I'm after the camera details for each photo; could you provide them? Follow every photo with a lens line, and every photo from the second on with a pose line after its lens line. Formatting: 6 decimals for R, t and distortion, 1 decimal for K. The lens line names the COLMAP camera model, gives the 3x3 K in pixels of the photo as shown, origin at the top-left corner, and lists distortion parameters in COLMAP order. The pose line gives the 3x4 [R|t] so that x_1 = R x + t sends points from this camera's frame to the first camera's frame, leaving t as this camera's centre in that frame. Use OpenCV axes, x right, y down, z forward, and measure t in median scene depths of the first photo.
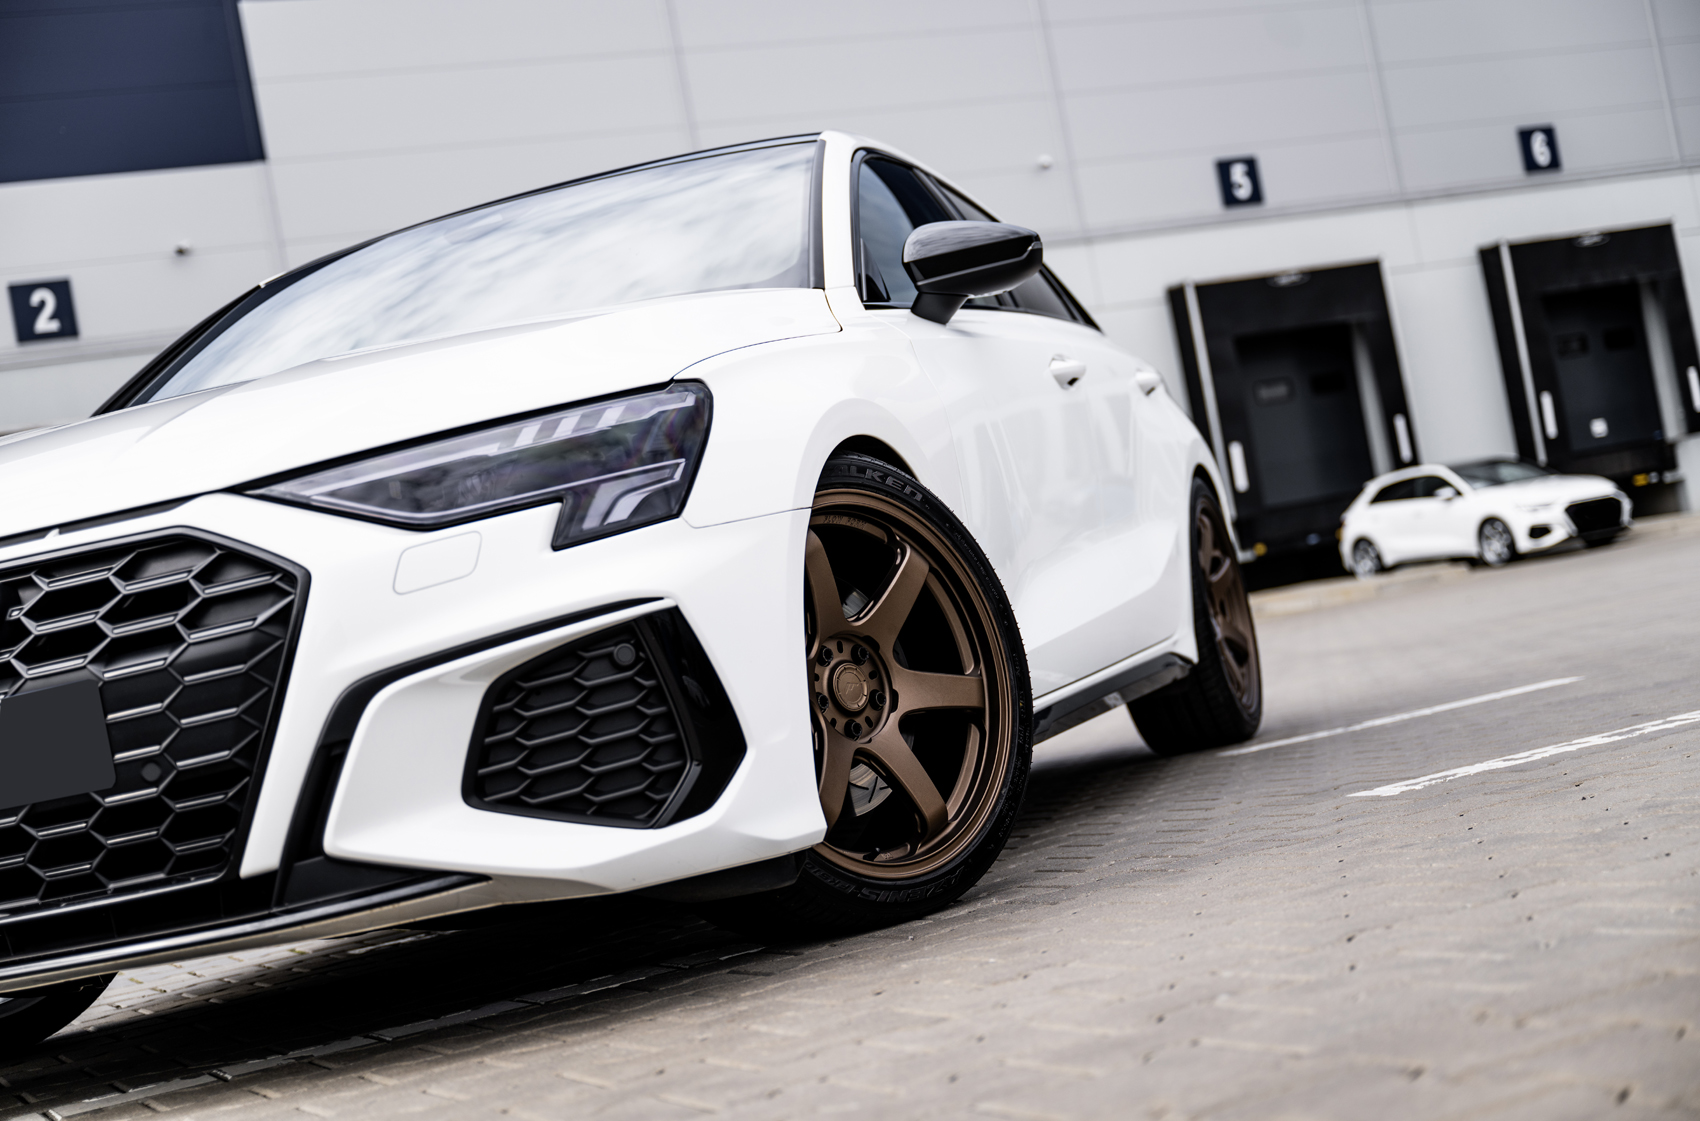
lens RADIAL K [[2535.0, 0, 850.0], [0, 2535.0, 560.5], [0, 0, 1]] dist [0.039276, -0.013408]
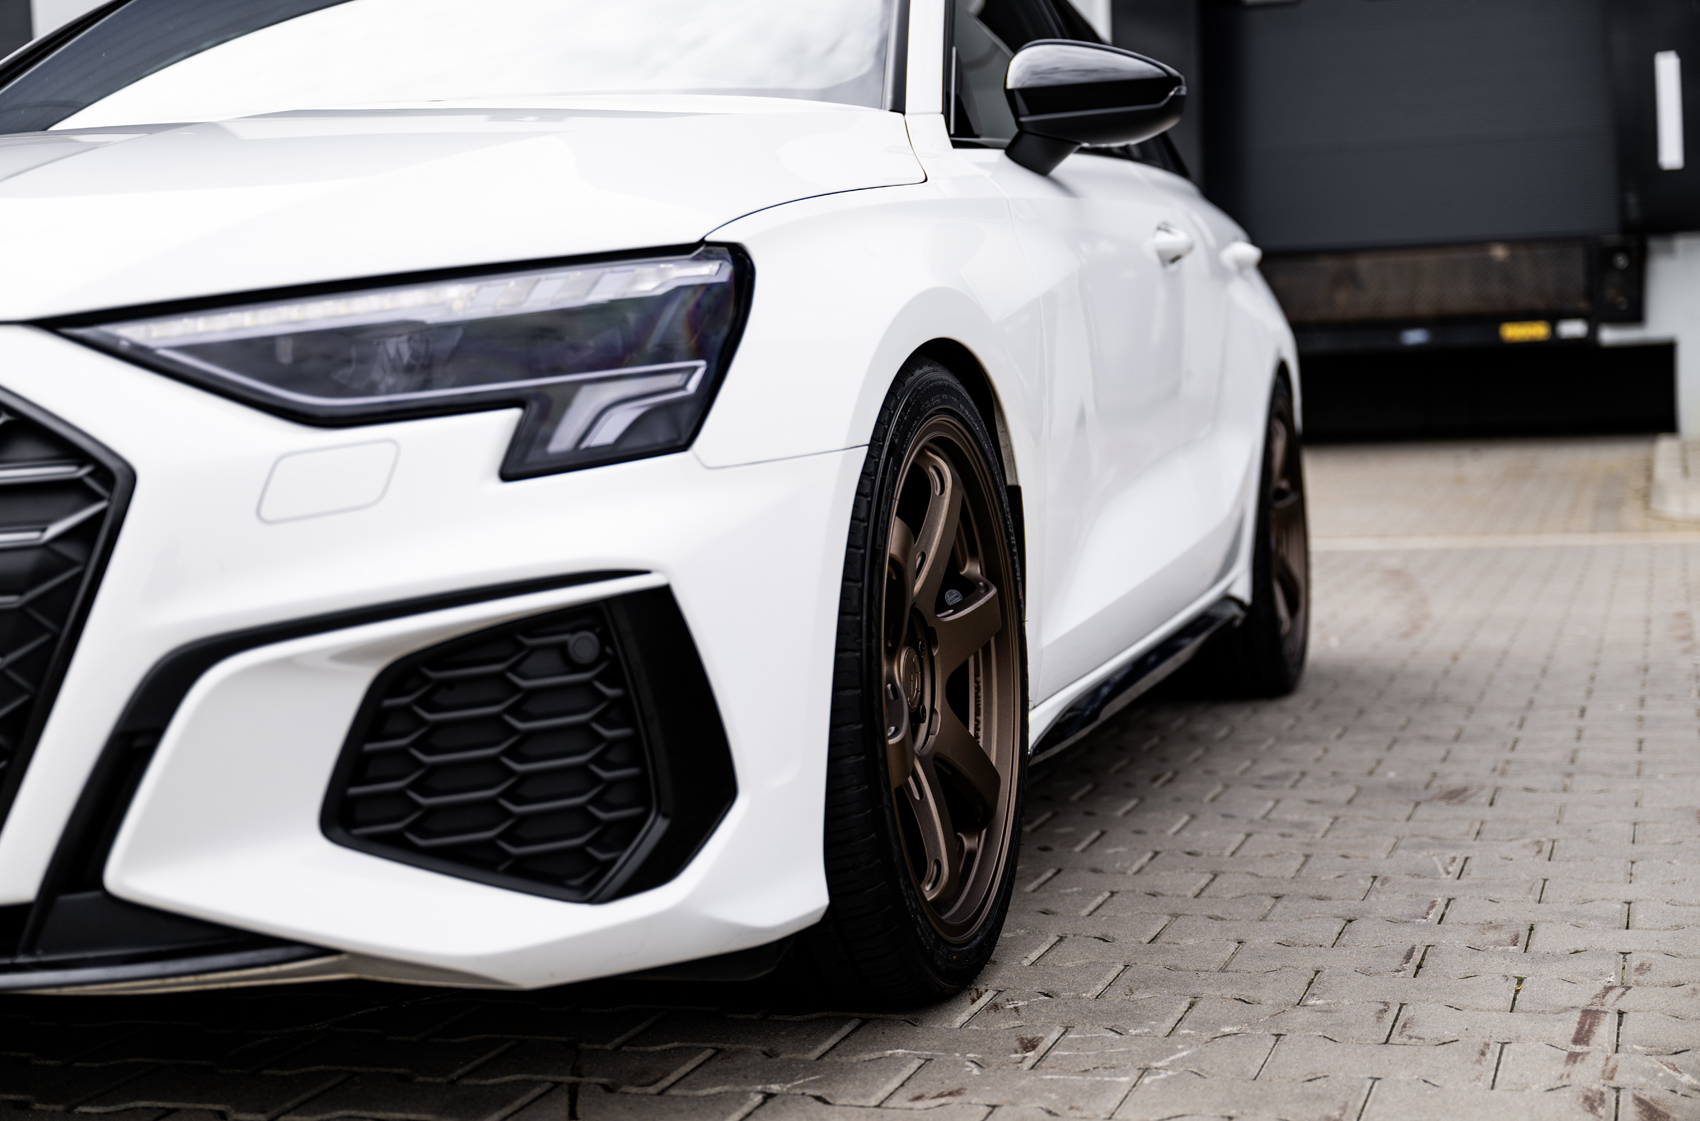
lens RADIAL K [[2479.7, 0, 850.0], [0, 2479.7, 560.5], [0, 0, 1]] dist [0.014381, 0.115259]
pose [[0.988138, 0.147679, 0.042110, -0.049051], [-0.151401, 0.982746, 0.106241, -0.068262], [-0.025694, -0.111357, 0.993448, 0.330025]]
